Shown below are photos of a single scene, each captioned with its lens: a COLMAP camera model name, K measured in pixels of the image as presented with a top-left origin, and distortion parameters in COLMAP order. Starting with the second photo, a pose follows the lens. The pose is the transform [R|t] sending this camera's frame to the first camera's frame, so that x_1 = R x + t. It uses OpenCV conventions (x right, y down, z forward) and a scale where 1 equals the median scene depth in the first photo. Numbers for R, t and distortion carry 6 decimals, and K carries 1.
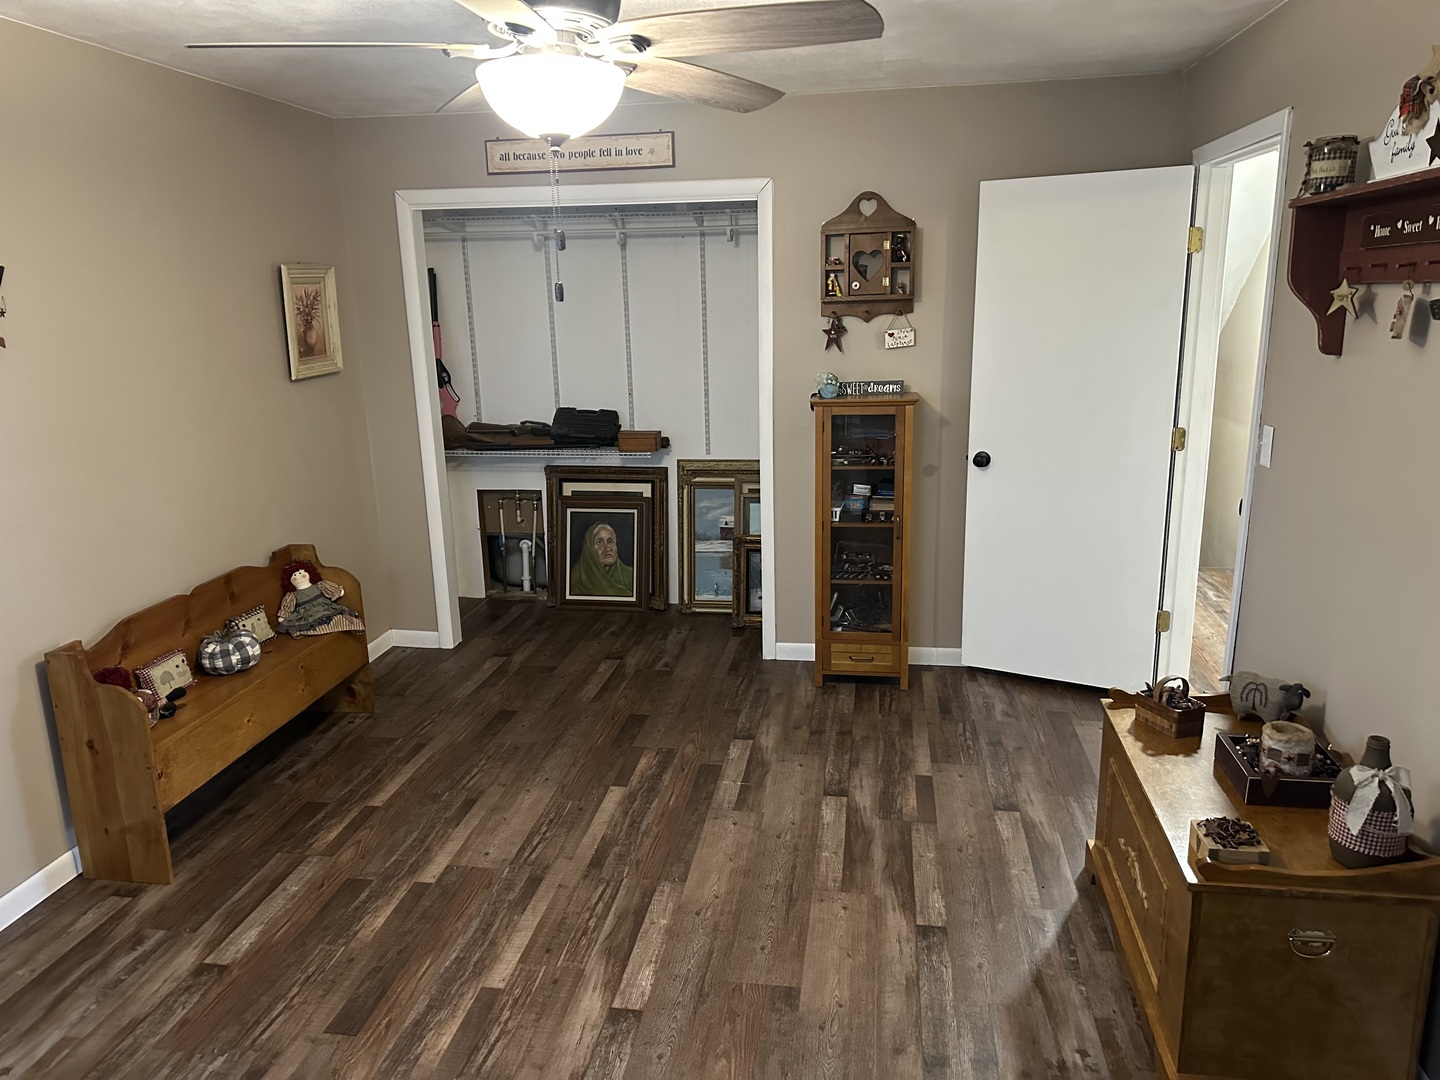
lens RADIAL K [[1018.9, 0, 720.8], [0, 1018.9, 532.5], [0, 0, 1]] dist [0.099673, -0.144608]
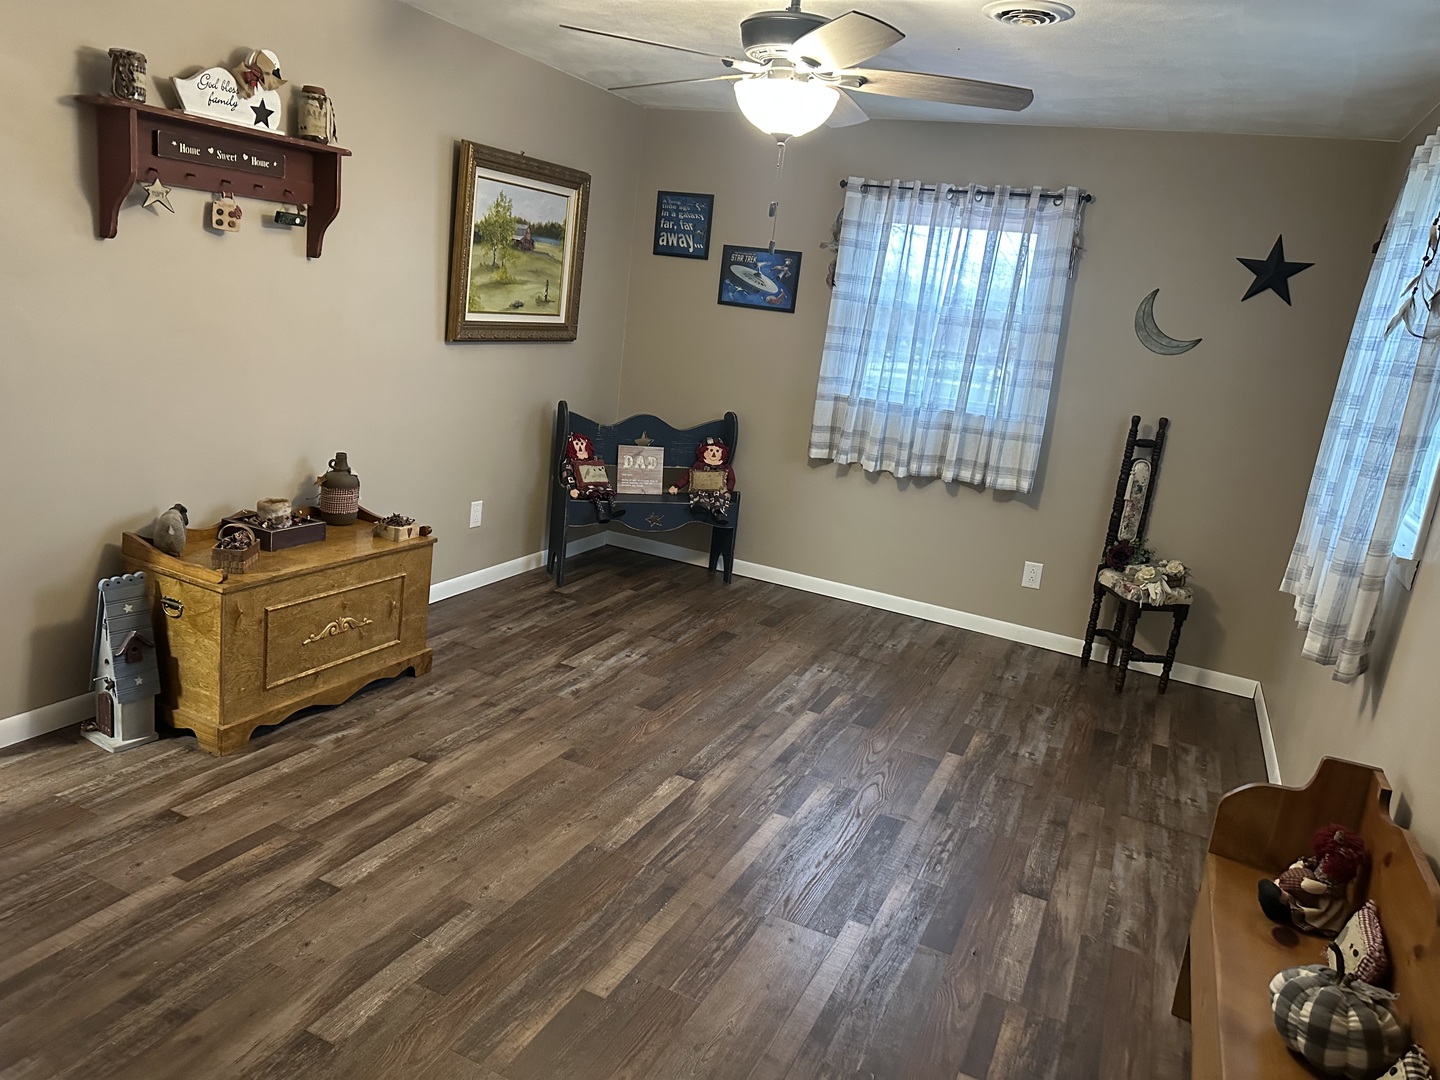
lens RADIAL K [[1018.9, 0, 720.8], [0, 1018.9, 532.5], [0, 0, 1]] dist [0.099673, -0.144608]
pose [[-0.960812, -0.145548, 0.235915, -0.328540], [-0.031540, 0.902936, 0.428615, -0.329233], [-0.275401, 0.404378, -0.872143, 1.642200]]
